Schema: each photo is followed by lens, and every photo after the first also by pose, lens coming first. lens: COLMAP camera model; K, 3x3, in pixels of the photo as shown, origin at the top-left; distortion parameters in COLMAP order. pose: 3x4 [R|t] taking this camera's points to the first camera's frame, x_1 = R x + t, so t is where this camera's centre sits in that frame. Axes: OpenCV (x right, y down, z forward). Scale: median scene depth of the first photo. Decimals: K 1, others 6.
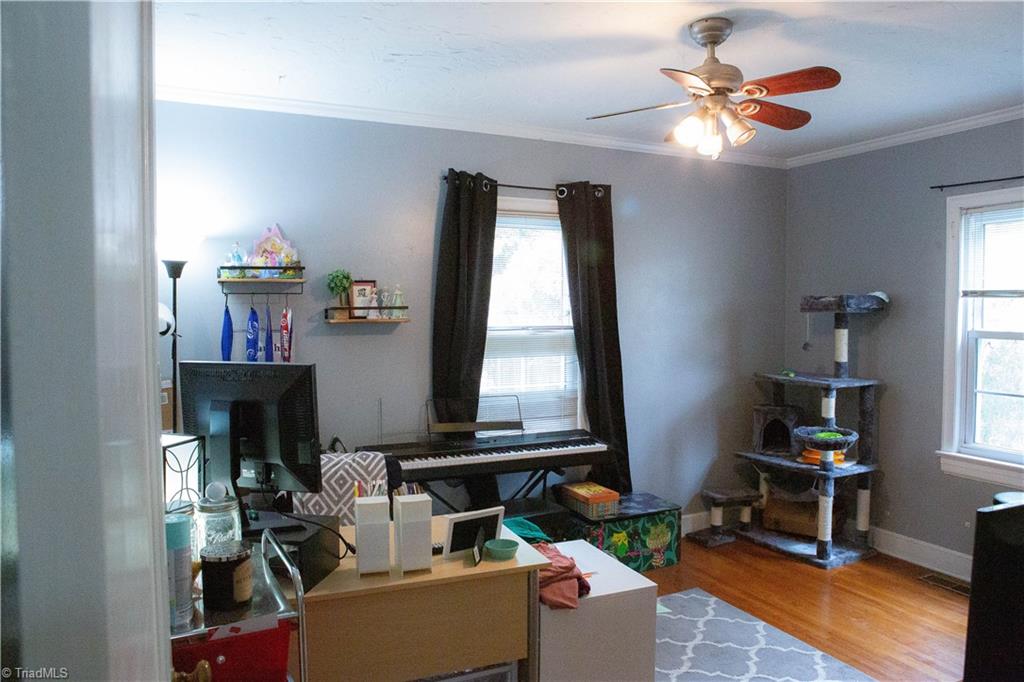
lens RADIAL K [[715.8, 0, 512.0], [0, 715.8, 341.0], [0, 0, 1]] dist [-0.032264, -0.000964]
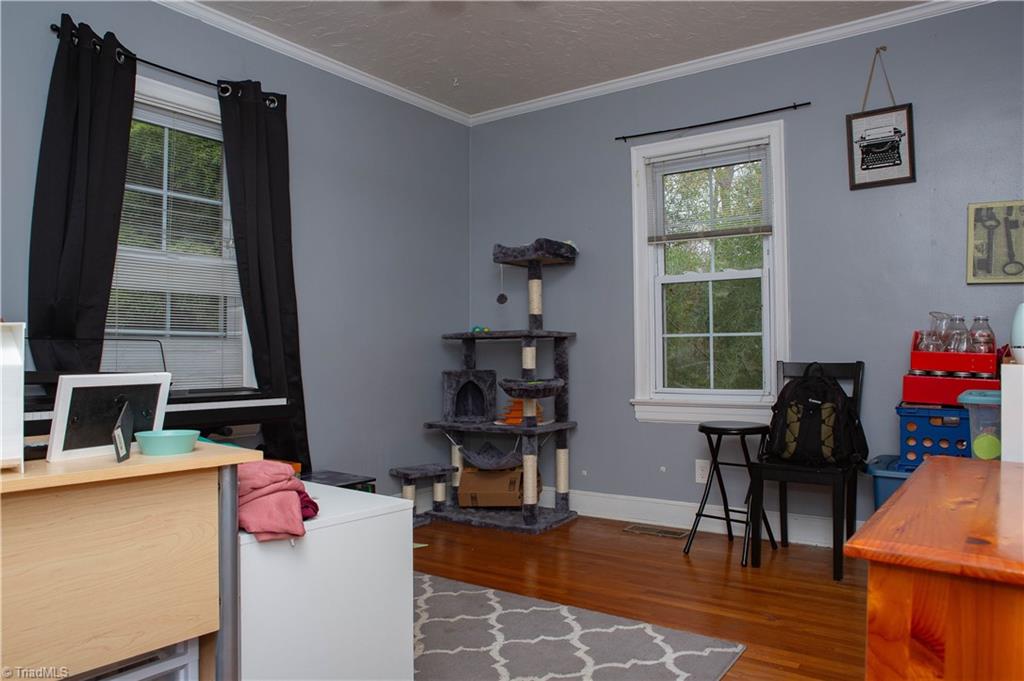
lens RADIAL K [[714.5, 0, 497.3], [0, 714.5, 337.9], [0, 0, 1]] dist [-0.075995, 0.064150]
pose [[0.883560, 0.017182, 0.468002, -0.024401], [0.020366, 0.996972, -0.075051, 0.135416], [-0.467875, 0.075844, 0.880534, 0.202947]]
